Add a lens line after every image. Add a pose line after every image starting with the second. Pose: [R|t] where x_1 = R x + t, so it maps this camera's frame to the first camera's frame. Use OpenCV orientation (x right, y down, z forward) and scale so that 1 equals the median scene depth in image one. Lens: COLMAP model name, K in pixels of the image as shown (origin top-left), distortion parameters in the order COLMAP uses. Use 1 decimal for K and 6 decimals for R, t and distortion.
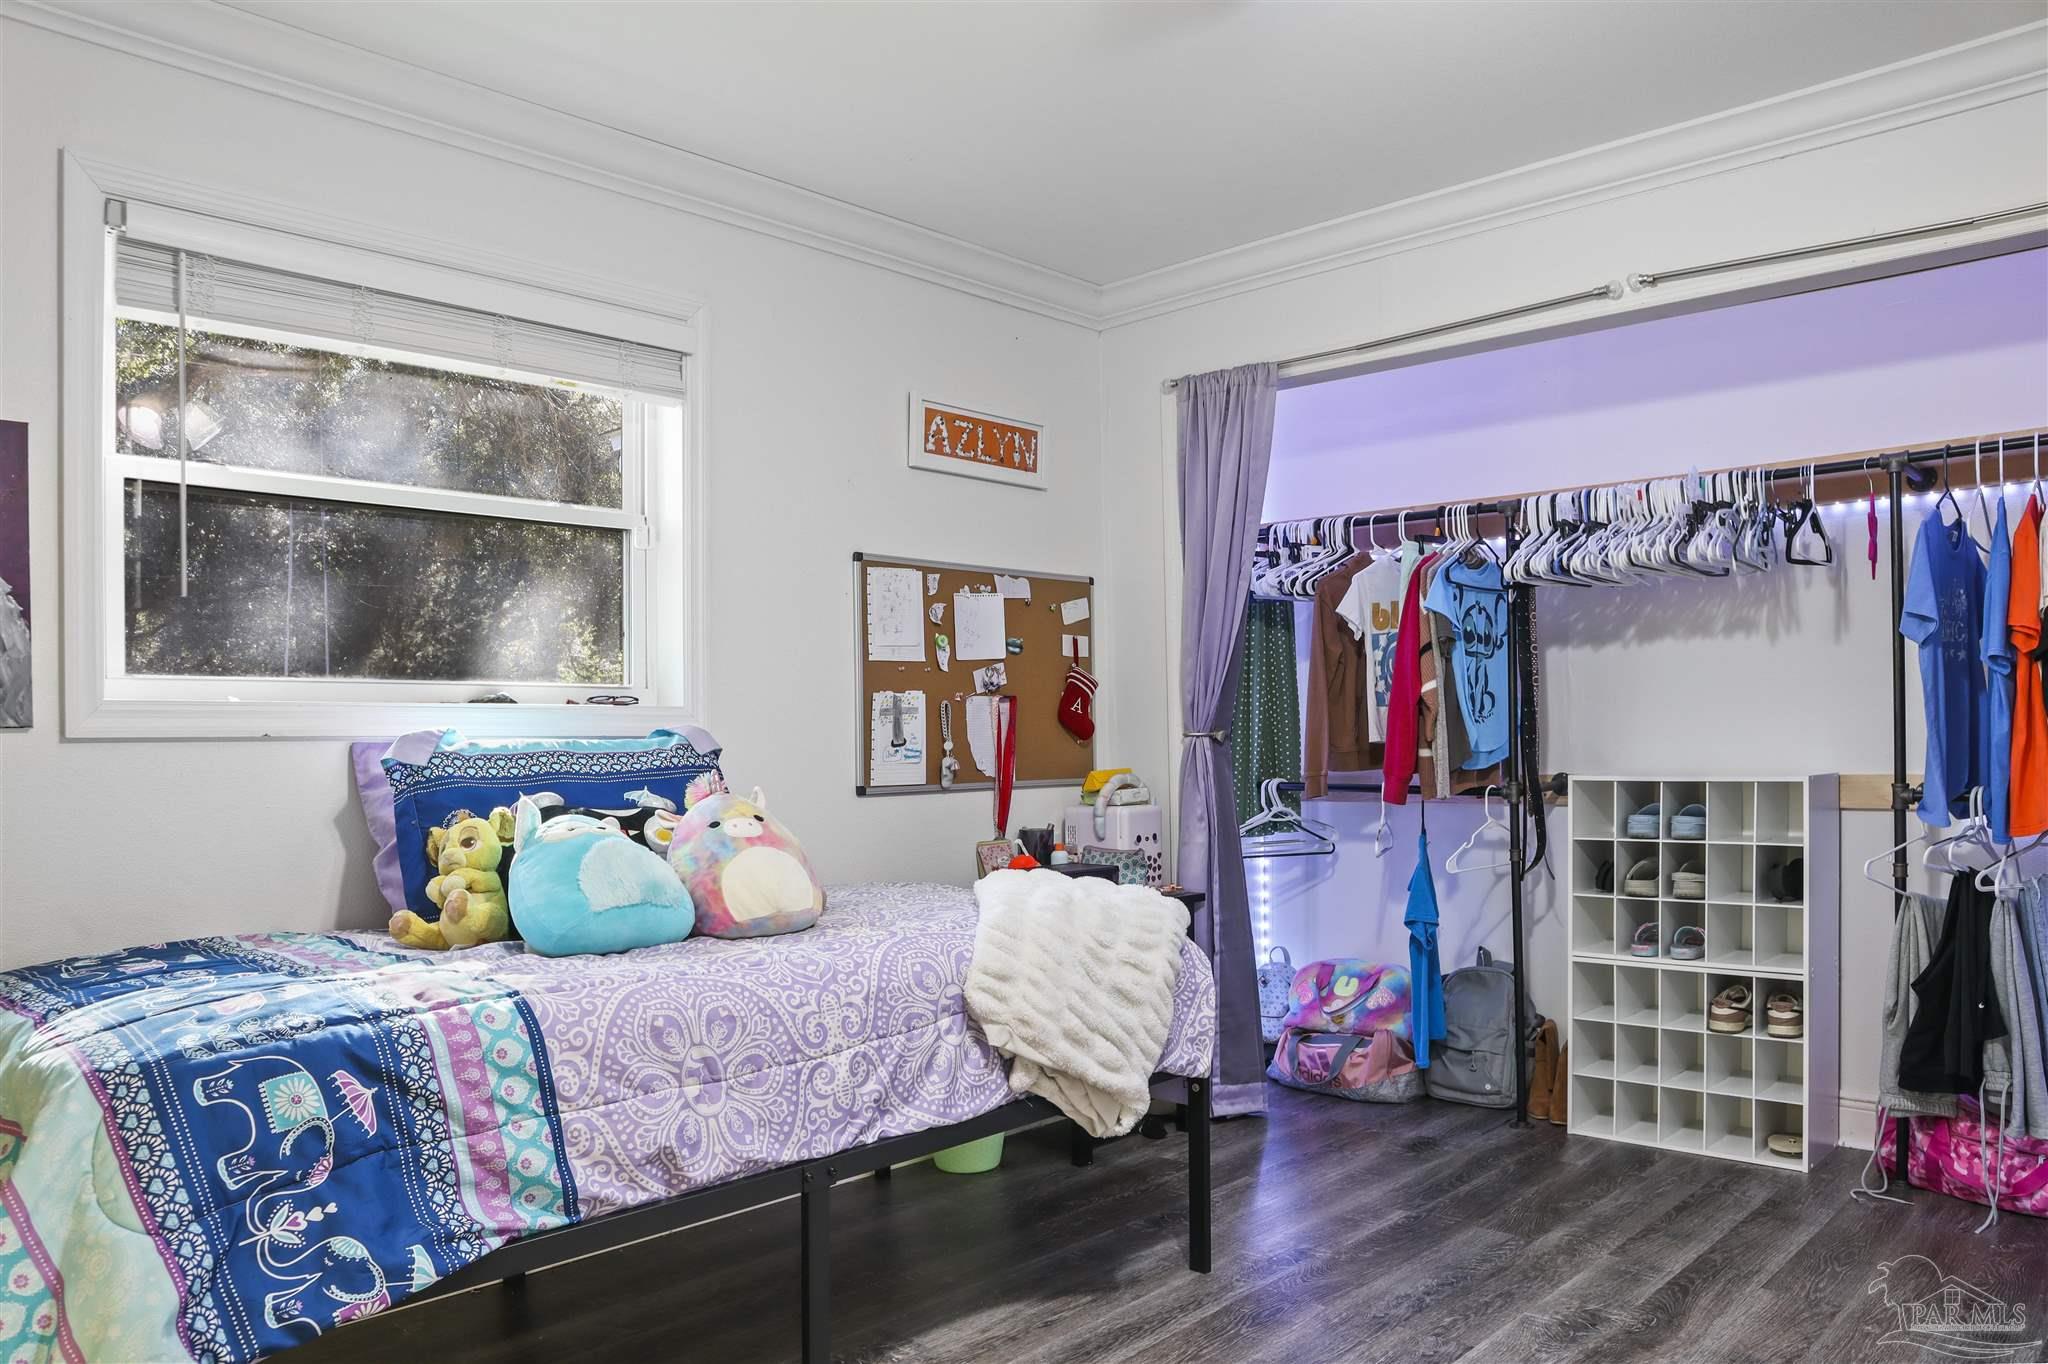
lens RADIAL K [[1421.9, 0, 1018.3], [0, 1421.9, 712.5], [0, 0, 1]] dist [-0.126585, 0.076728]
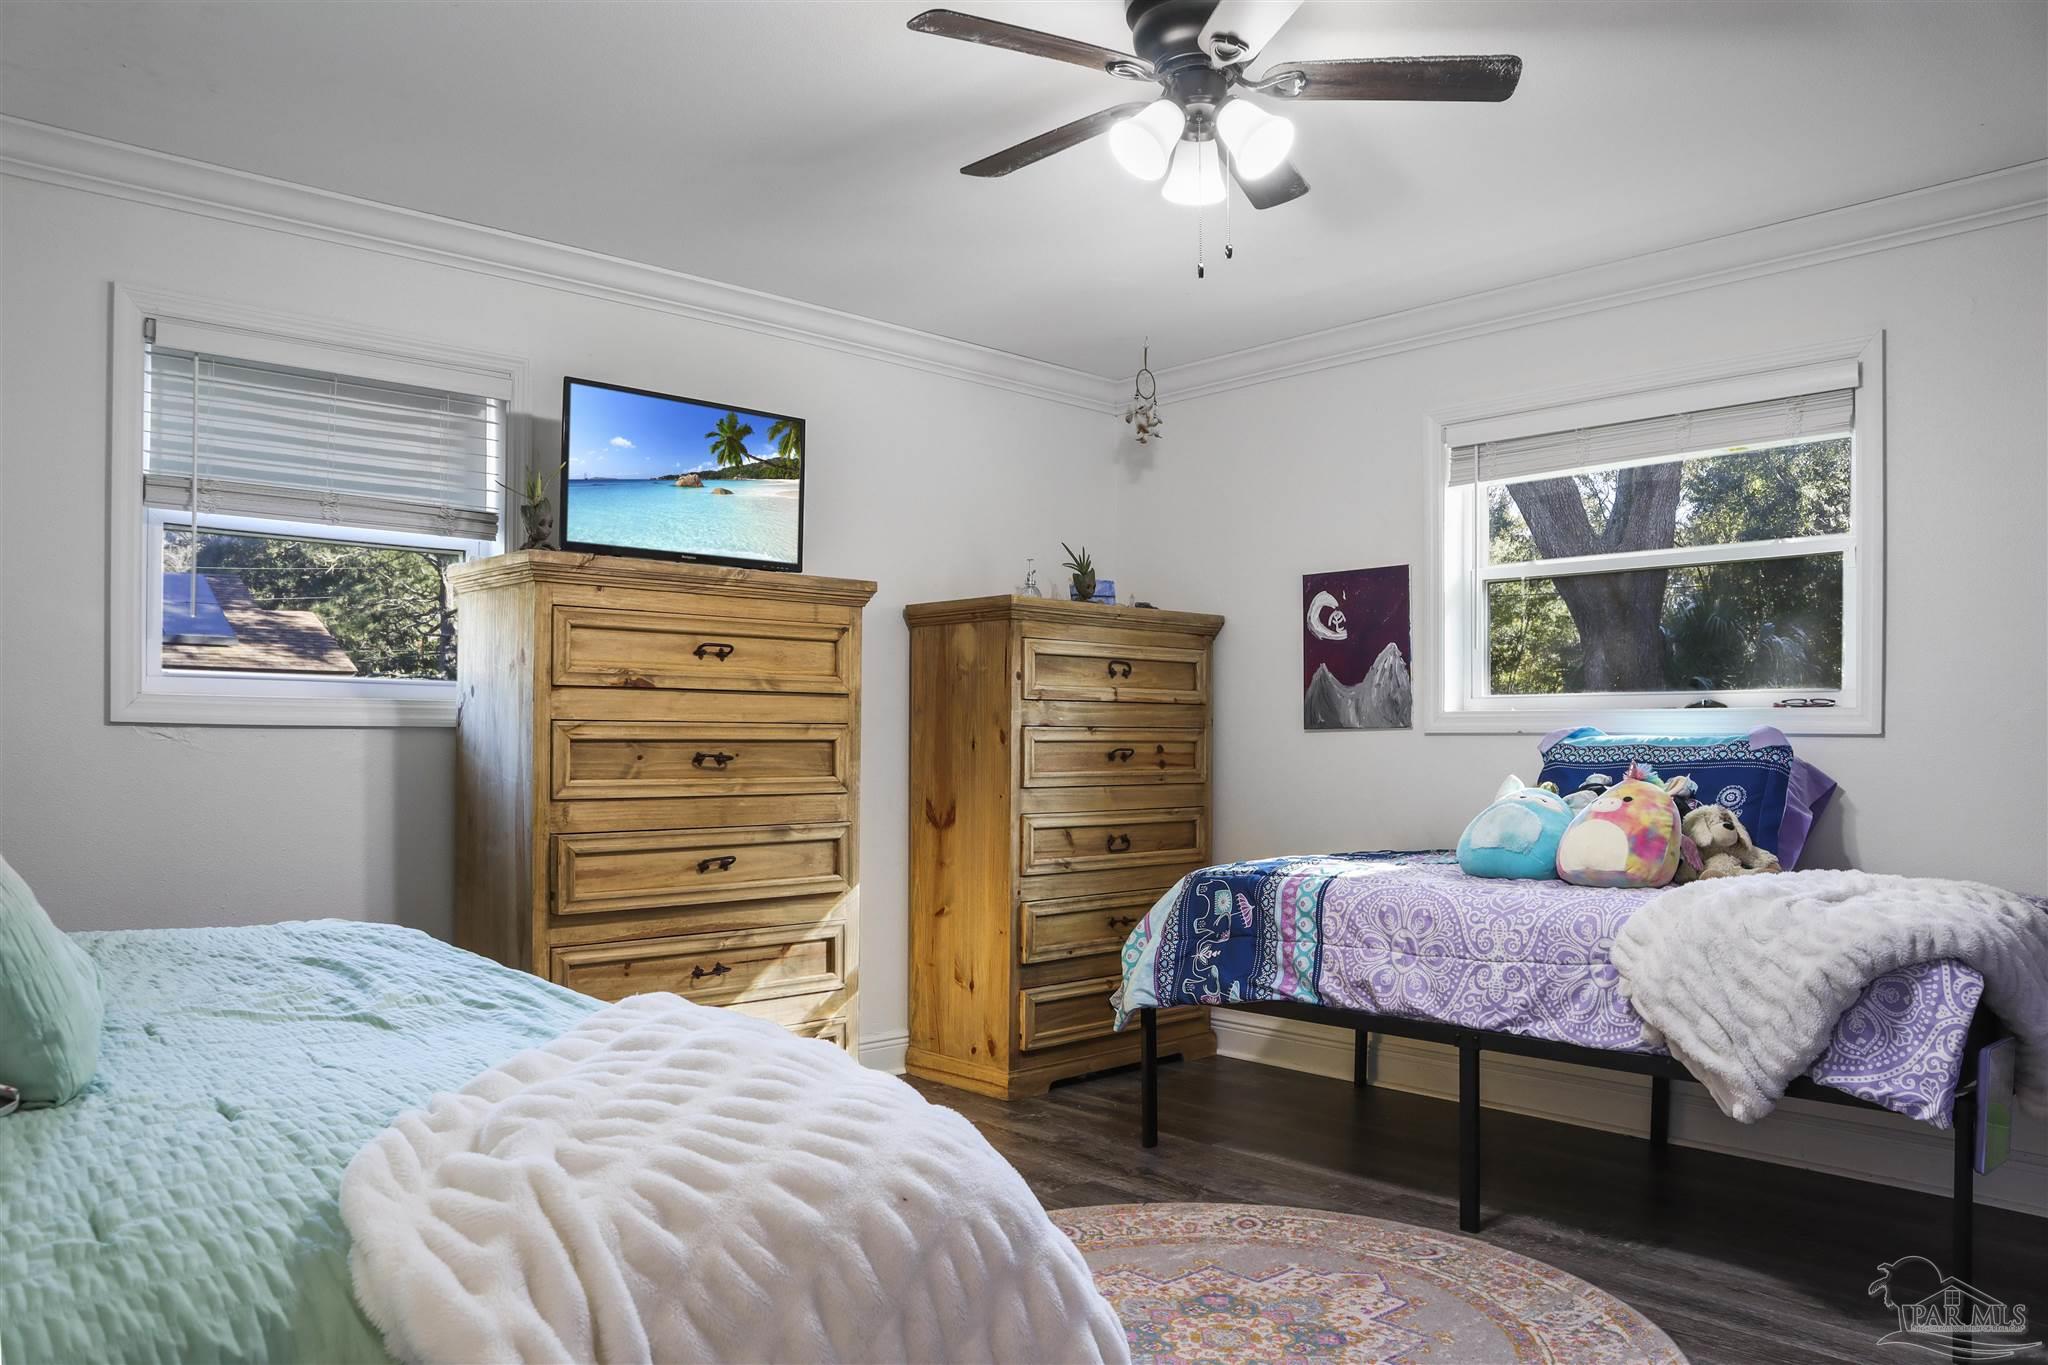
lens RADIAL K [[1435.3, 0, 1025.8], [0, 1435.3, 691.1], [0, 0, 1]] dist [-0.118374, 0.077341]
pose [[-0.053659, -0.019816, -0.998363, 1.431220], [0.015528, 0.999666, -0.020677, -0.007550], [0.998439, -0.016612, -0.053333, 0.664759]]
